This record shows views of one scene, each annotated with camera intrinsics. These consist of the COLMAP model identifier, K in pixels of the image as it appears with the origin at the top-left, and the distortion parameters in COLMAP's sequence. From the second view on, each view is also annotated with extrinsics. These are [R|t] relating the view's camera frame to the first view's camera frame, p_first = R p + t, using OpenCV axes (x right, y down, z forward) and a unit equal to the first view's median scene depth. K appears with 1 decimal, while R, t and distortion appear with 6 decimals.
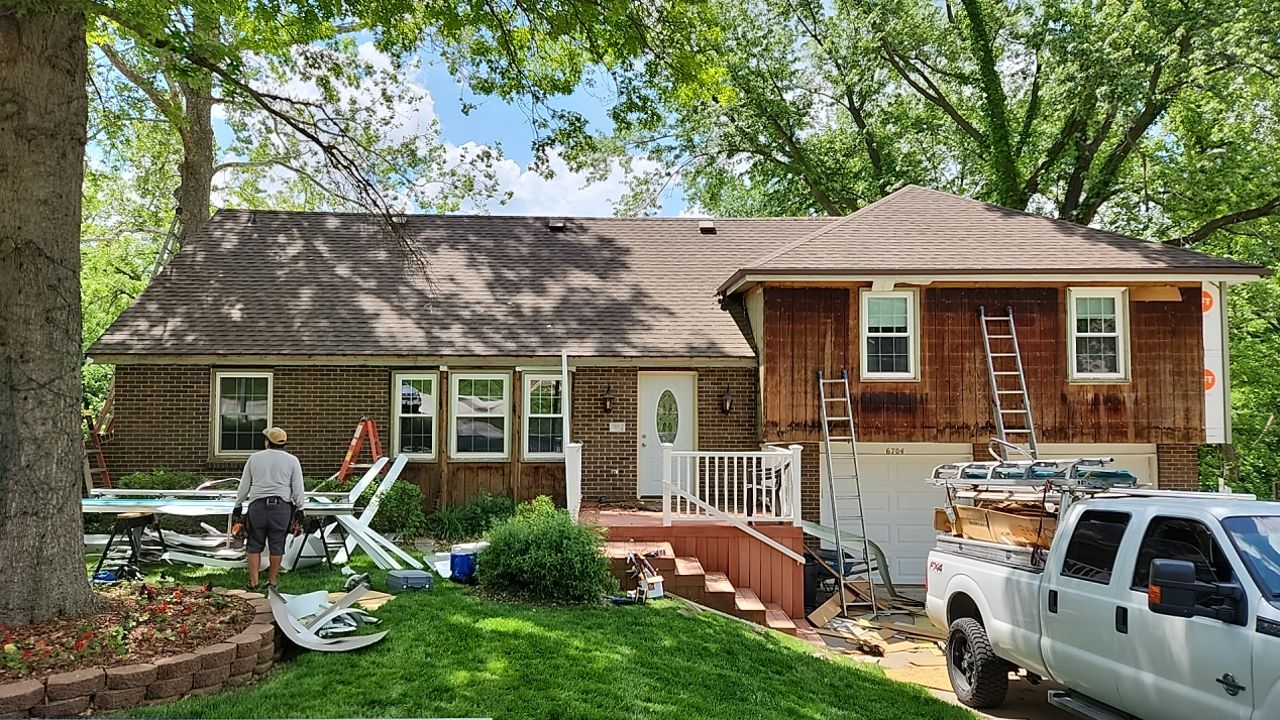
lens RADIAL K [[833.6, 0, 641.5], [0, 833.6, 362.8], [0, 0, 1]] dist [0.049545, -0.007468]
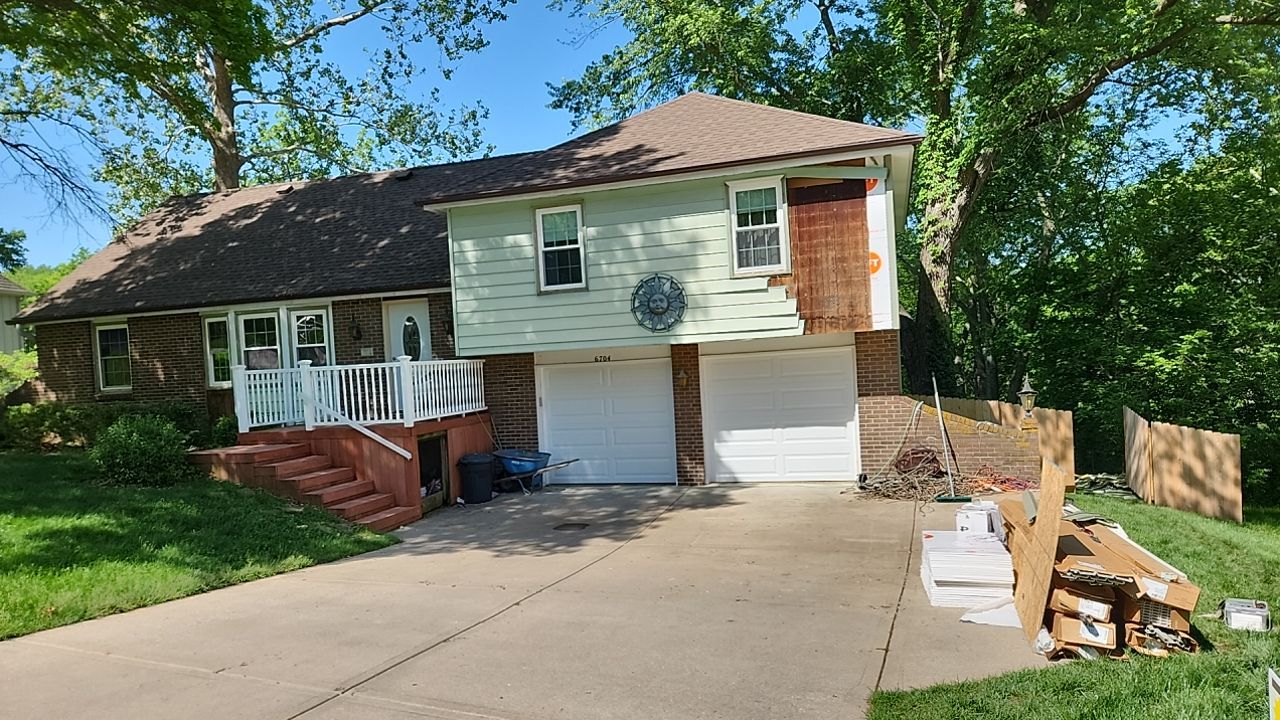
lens RADIAL K [[833.6, 0, 637.9], [0, 833.6, 364.2], [0, 0, 1]] dist [0.049545, -0.007468]
pose [[0.949724, -0.054419, -0.308322, 0.698369], [0.075172, 0.995607, 0.055827, 0.059962], [0.303930, -0.076197, 0.949642, 0.028102]]
